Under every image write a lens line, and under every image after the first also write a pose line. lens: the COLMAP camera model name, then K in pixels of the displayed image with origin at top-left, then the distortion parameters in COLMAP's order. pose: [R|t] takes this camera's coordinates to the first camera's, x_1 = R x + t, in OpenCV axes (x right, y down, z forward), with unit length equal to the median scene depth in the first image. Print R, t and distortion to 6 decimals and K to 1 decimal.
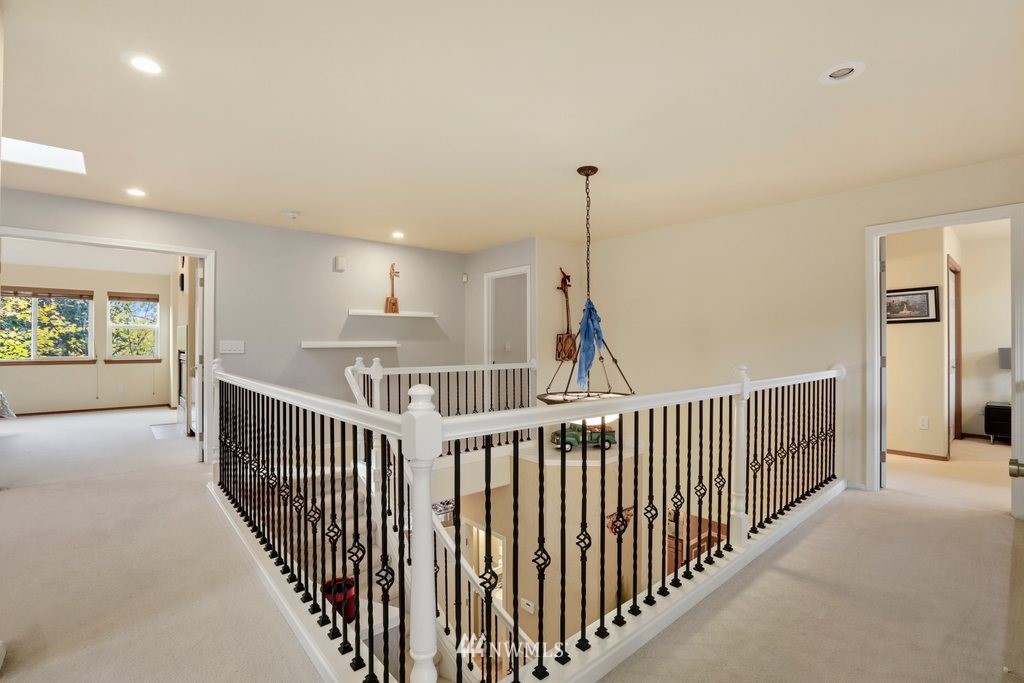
lens RADIAL K [[463.5, 0, 514.1], [0, 463.5, 342.3], [0, 0, 1]] dist [-0.016221, 0.000792]
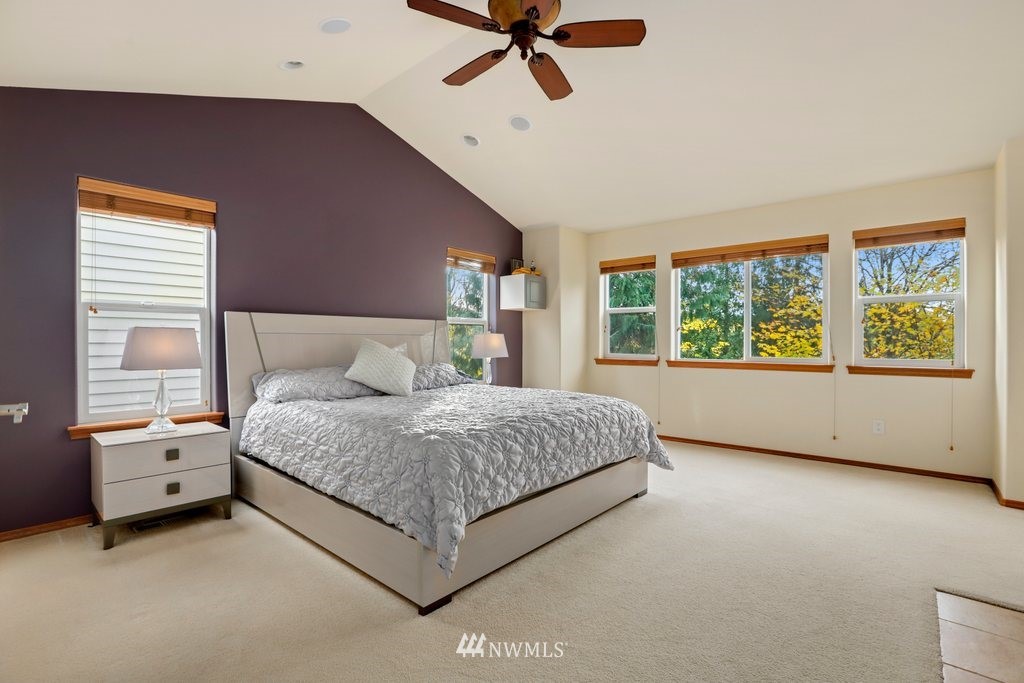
lens RADIAL K [[463.5, 0, 513.1], [0, 463.5, 341.7], [0, 0, 1]] dist [-0.016221, 0.000792]
pose [[0.139197, -0.001442, -0.990264, -0.436720], [-0.000881, 0.999998, -0.001580, 0.012410], [0.990264, 0.001092, 0.139196, 0.555193]]
